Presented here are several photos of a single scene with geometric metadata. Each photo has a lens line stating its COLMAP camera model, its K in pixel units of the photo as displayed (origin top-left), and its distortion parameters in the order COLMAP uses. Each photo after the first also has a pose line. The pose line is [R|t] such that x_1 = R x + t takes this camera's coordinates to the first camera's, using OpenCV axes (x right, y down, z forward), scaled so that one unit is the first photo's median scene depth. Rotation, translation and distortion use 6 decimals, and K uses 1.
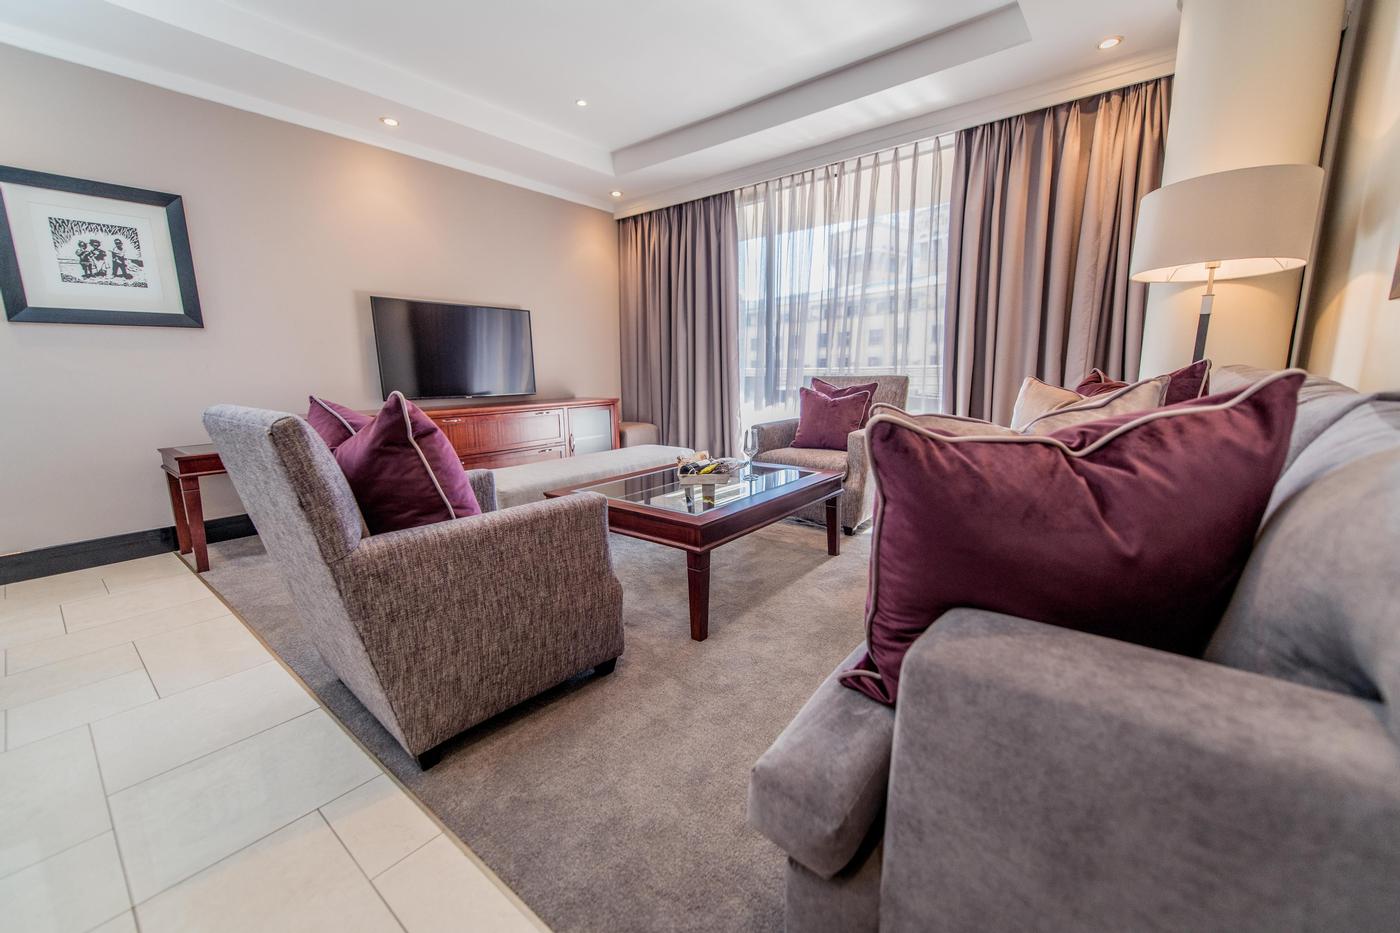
lens RADIAL K [[544.5, 0, 694.7], [0, 544.5, 465.1], [0, 0, 1]] dist [0.003344, 0.000104]
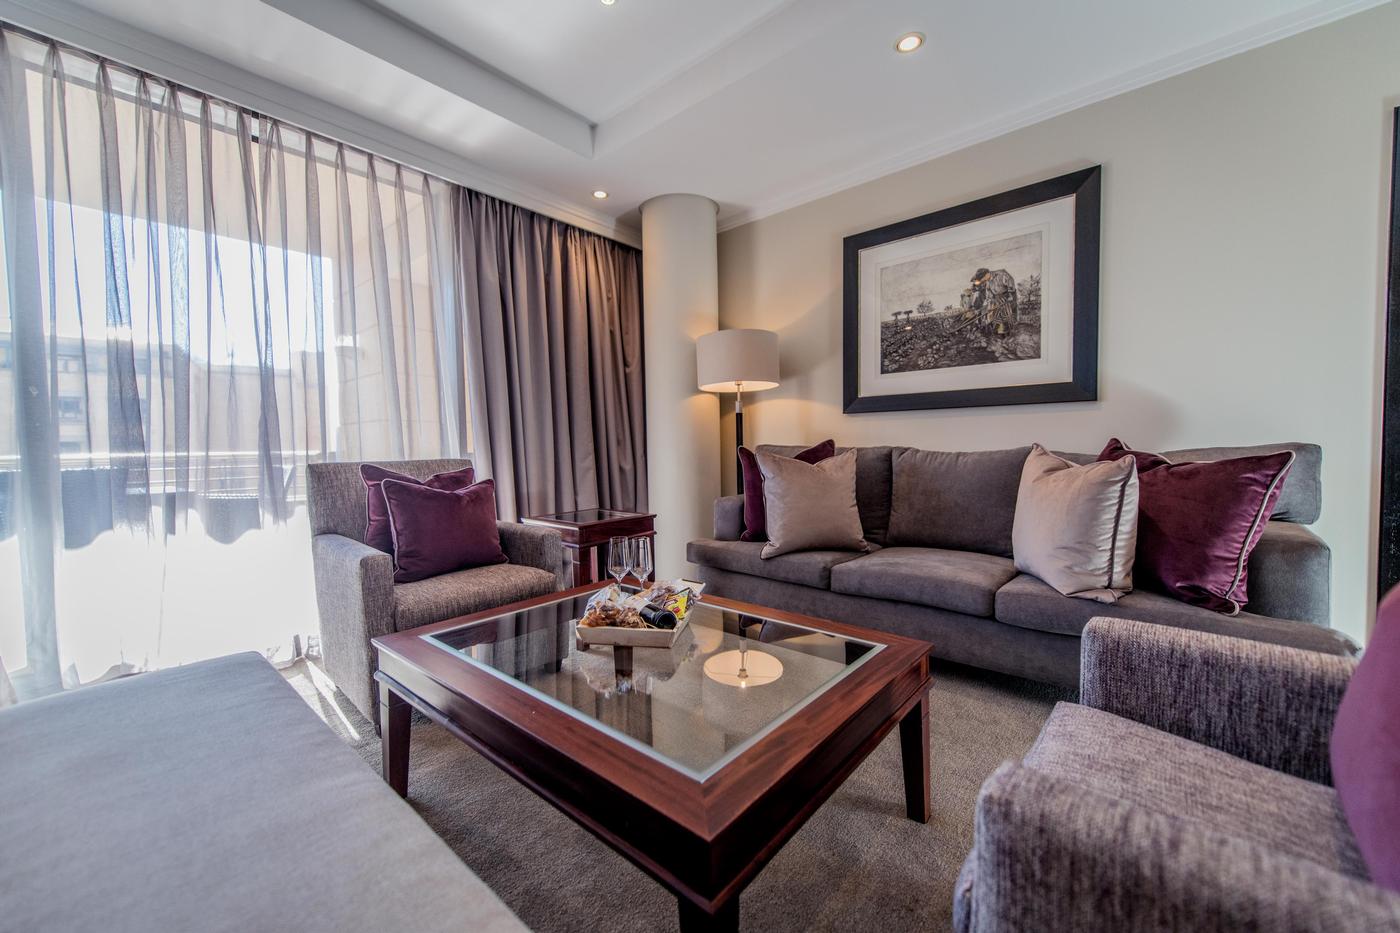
lens RADIAL K [[544.5, 0, 701.4], [0, 544.5, 471.1], [0, 0, 1]] dist [0.003344, 0.000104]
pose [[0.029482, -0.026938, 0.999202, -0.397962], [0.197346, 0.980117, 0.020601, -0.099732], [-0.979890, 0.196581, 0.034212, 0.672241]]
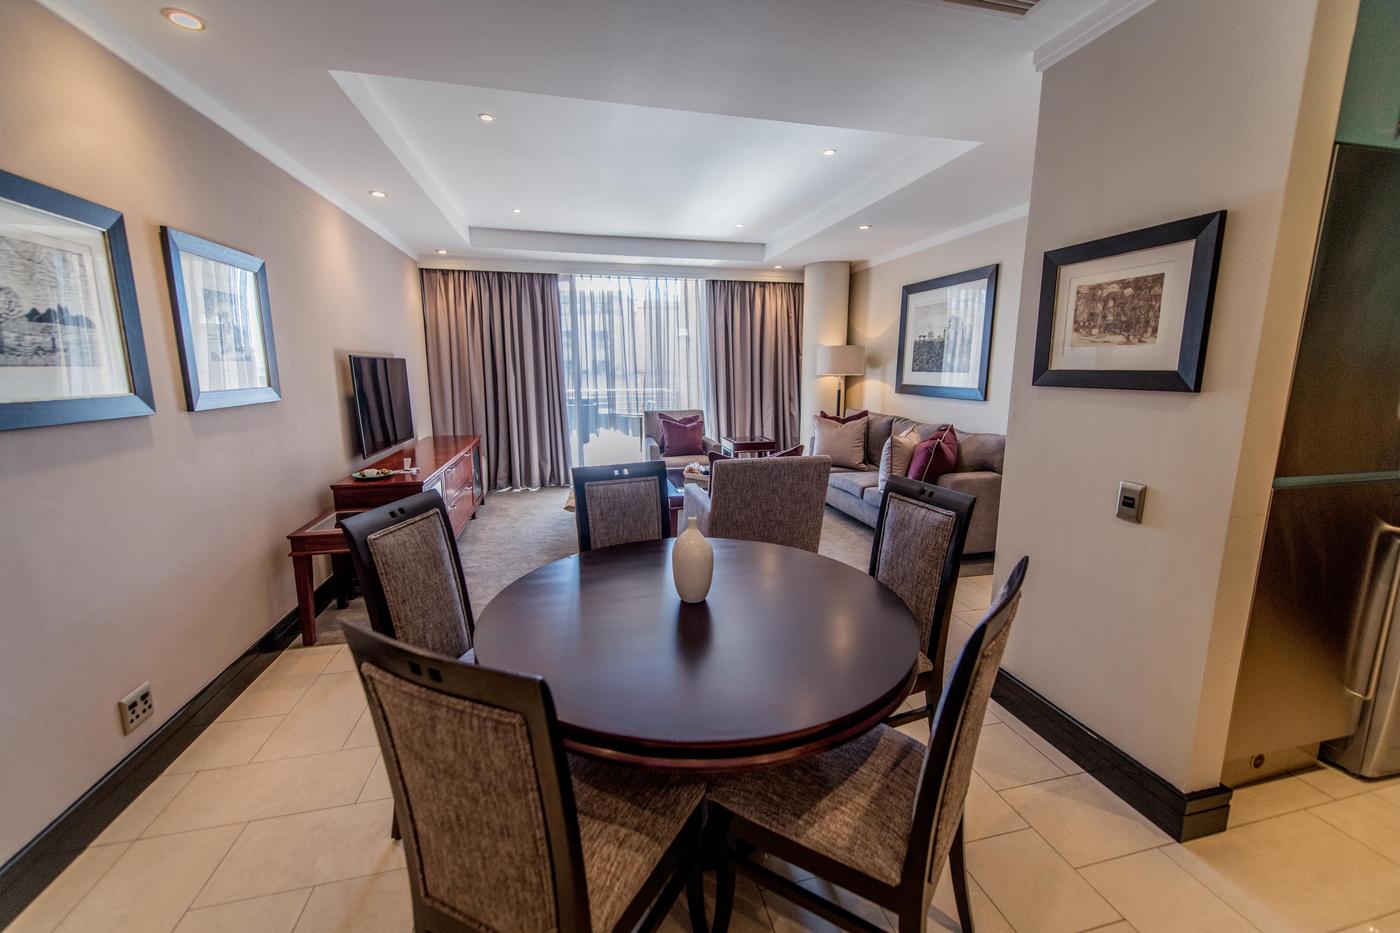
lens RADIAL K [[544.5, 0, 702.1], [0, 544.5, 460.1], [0, 0, 1]] dist [0.003344, 0.000104]
pose [[0.615620, -0.123567, 0.778295, -1.068658], [0.133544, 0.989704, 0.051500, -0.092171], [-0.776645, 0.072232, 0.625784, -0.117734]]
